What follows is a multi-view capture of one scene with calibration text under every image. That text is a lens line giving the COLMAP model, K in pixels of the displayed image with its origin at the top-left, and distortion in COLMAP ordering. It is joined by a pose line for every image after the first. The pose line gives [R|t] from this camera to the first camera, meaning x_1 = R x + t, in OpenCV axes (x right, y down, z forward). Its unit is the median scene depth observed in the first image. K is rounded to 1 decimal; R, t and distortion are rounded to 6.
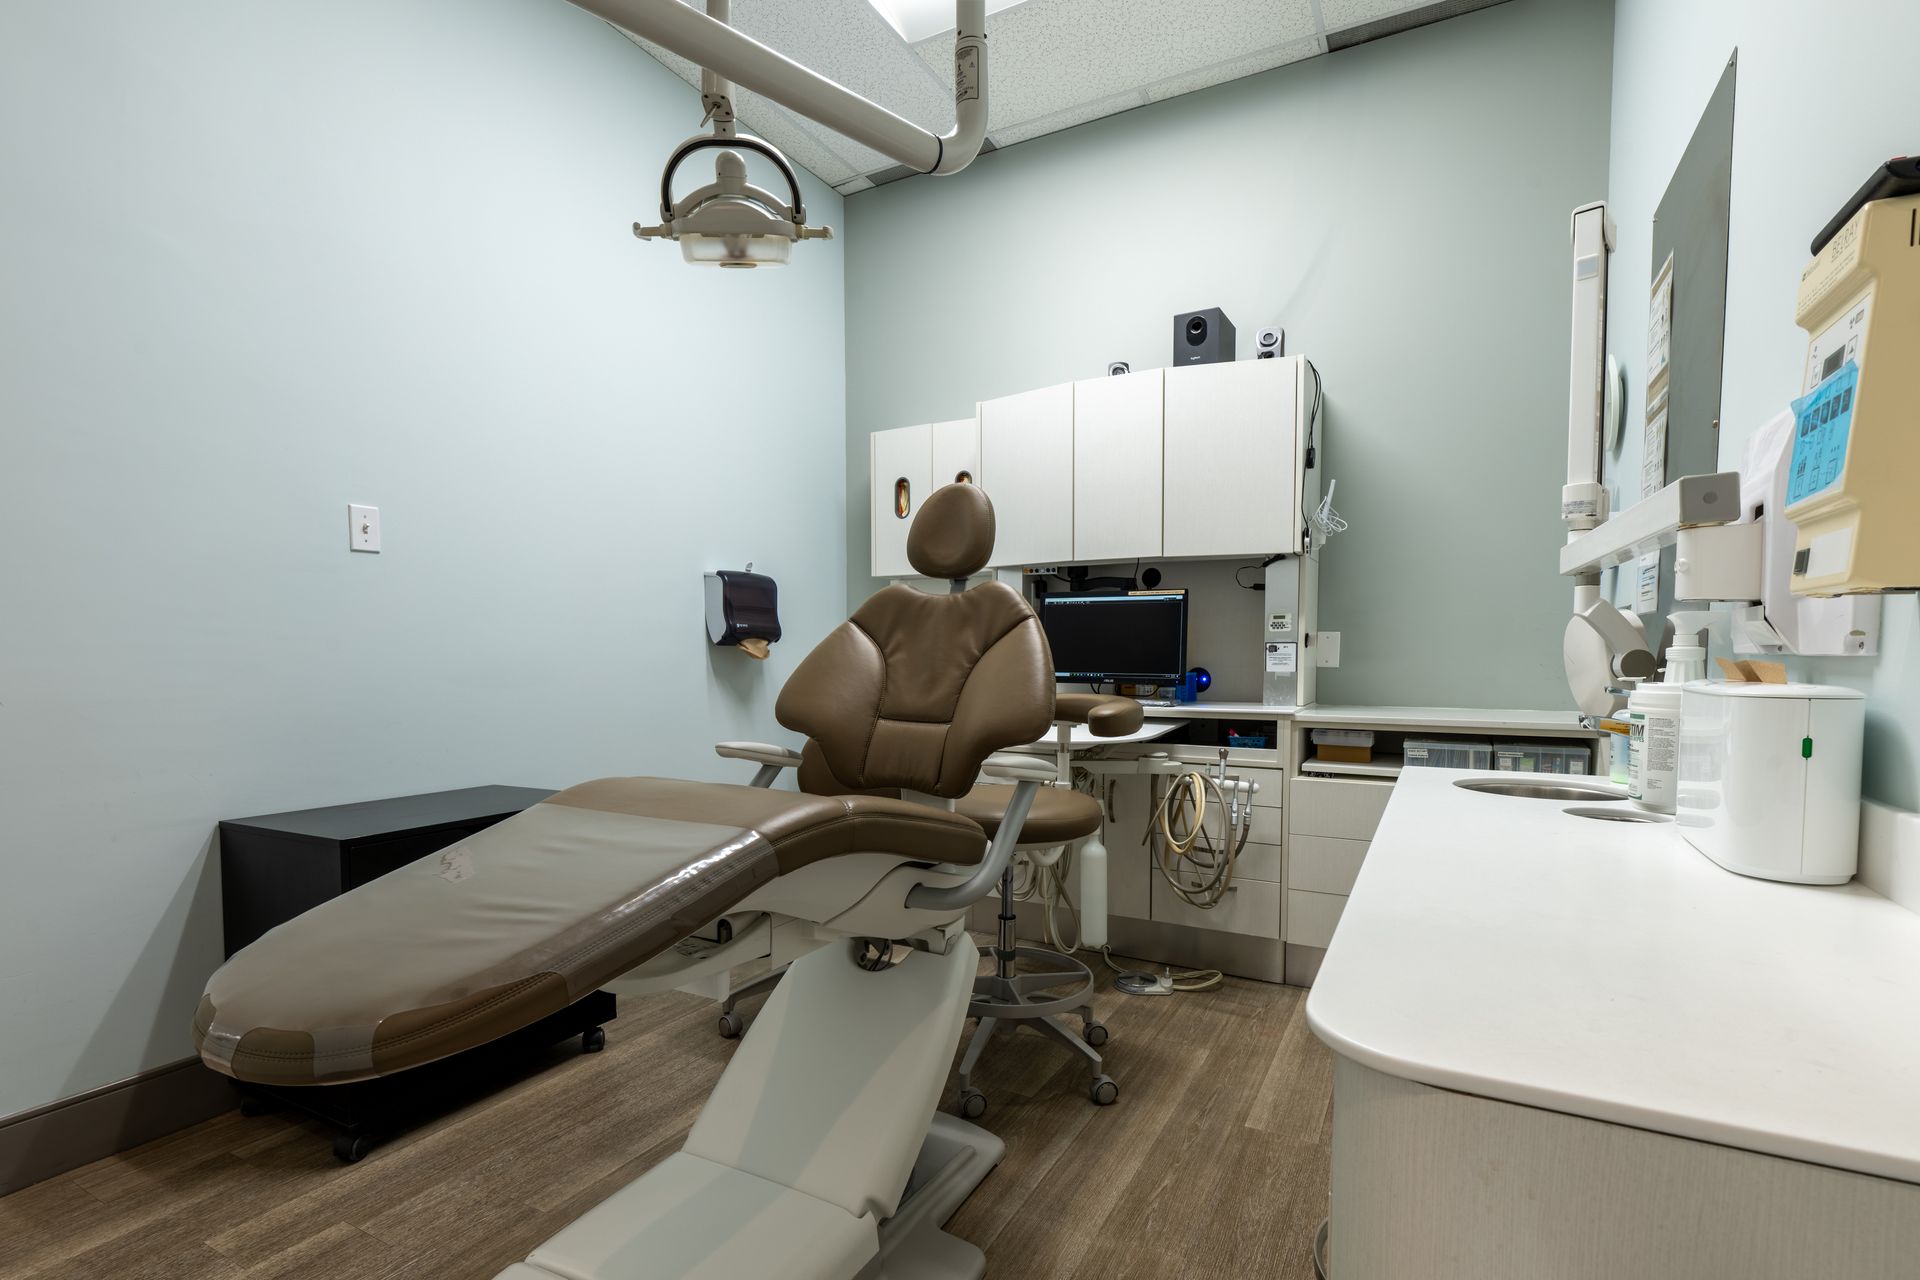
lens RADIAL K [[897.2, 0, 930.9], [0, 897.2, 704.2], [0, 0, 1]] dist [0.000274, -0.000691]
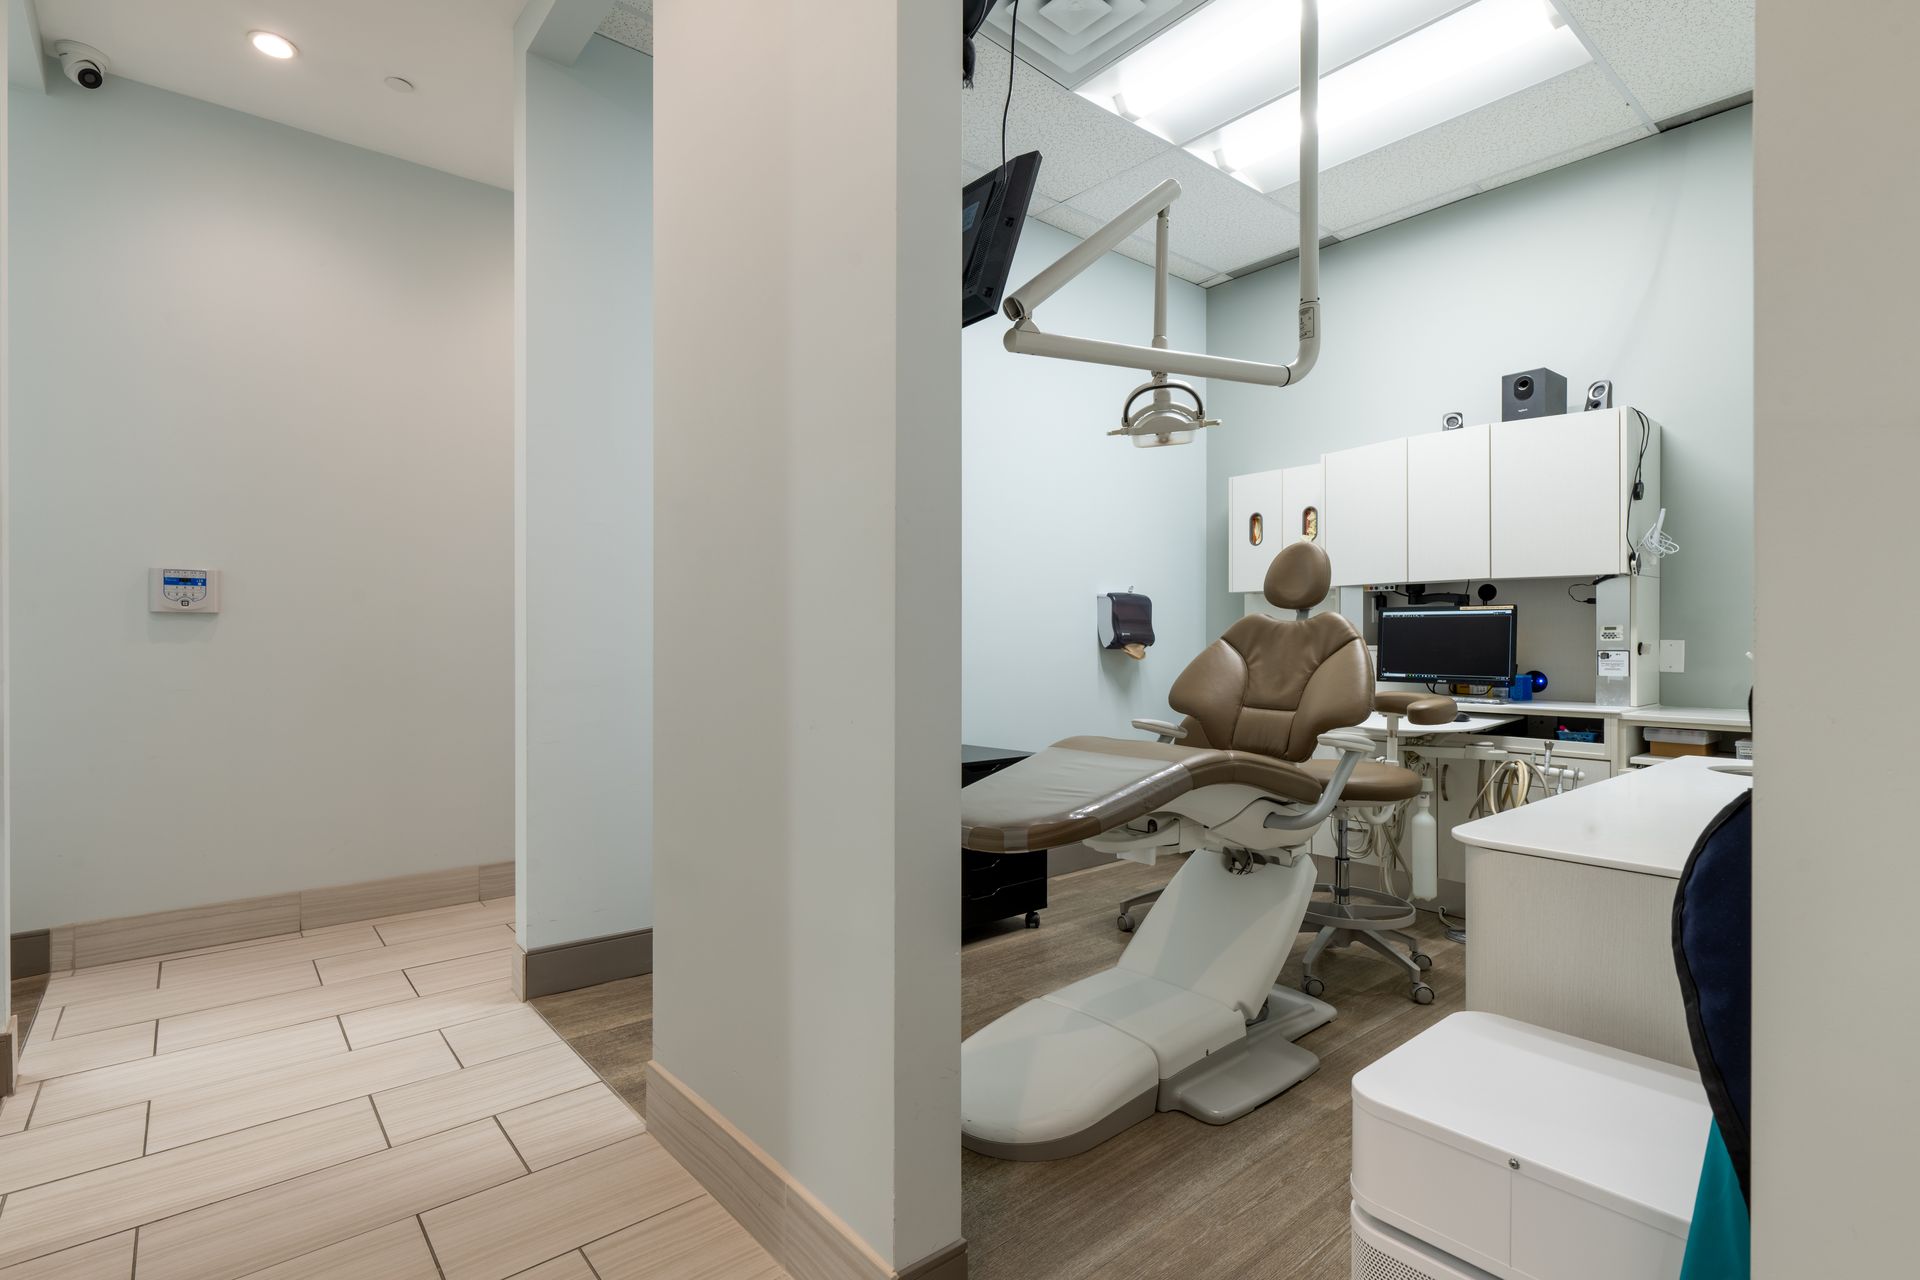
lens RADIAL K [[897.2, 0, 912.0], [0, 897.2, 646.5], [0, 0, 1]] dist [0.000274, -0.000691]
pose [[0.925727, 0.003106, -0.378179, -0.003422], [-0.022557, 0.998640, -0.047013, -0.000451], [0.377518, 0.052052, 0.924538, -0.417782]]
